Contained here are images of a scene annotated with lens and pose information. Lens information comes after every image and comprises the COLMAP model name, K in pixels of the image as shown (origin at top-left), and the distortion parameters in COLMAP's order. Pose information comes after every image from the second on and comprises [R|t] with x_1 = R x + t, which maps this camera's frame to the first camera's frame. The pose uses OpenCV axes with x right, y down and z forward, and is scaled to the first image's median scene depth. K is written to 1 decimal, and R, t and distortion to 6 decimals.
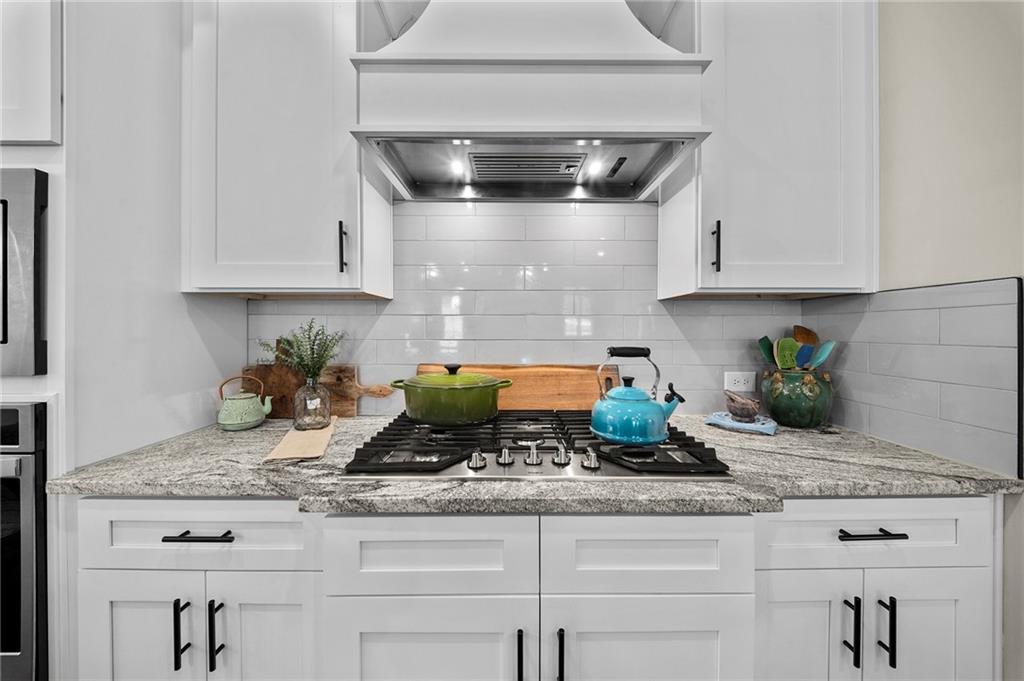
lens RADIAL K [[364.4, 0, 508.2], [0, 364.4, 335.4], [0, 0, 1]] dist [-0.006592, -0.000583]
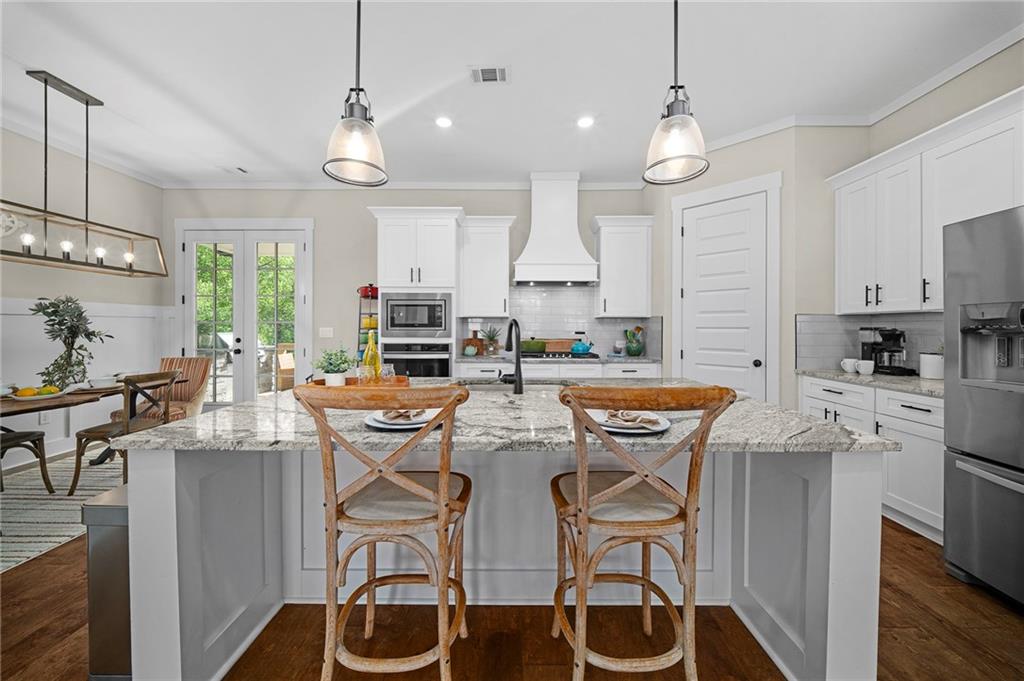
lens RADIAL K [[364.4, 0, 507.5], [0, 364.4, 327.9], [0, 0, 1]] dist [-0.006592, -0.000583]
pose [[0.999904, 0.001297, -0.013823, -0.343536], [-0.001435, 0.999949, -0.009976, 0.025181], [0.013809, 0.009994, 0.999855, -2.515208]]
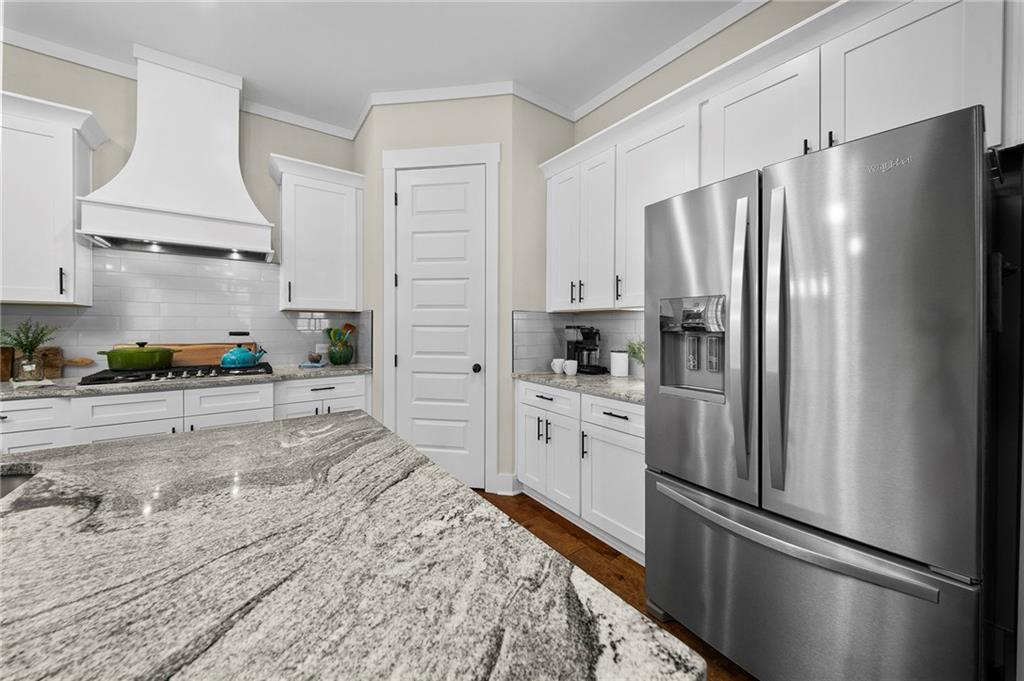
lens RADIAL K [[364.4, 0, 513.9], [0, 364.4, 325.7], [0, 0, 1]] dist [-0.006592, -0.000583]
pose [[0.799960, 0.002191, 0.600050, 0.282034], [0.003954, 0.999952, -0.008922, 0.014919], [-0.600041, 0.009510, 0.799913, -1.768373]]
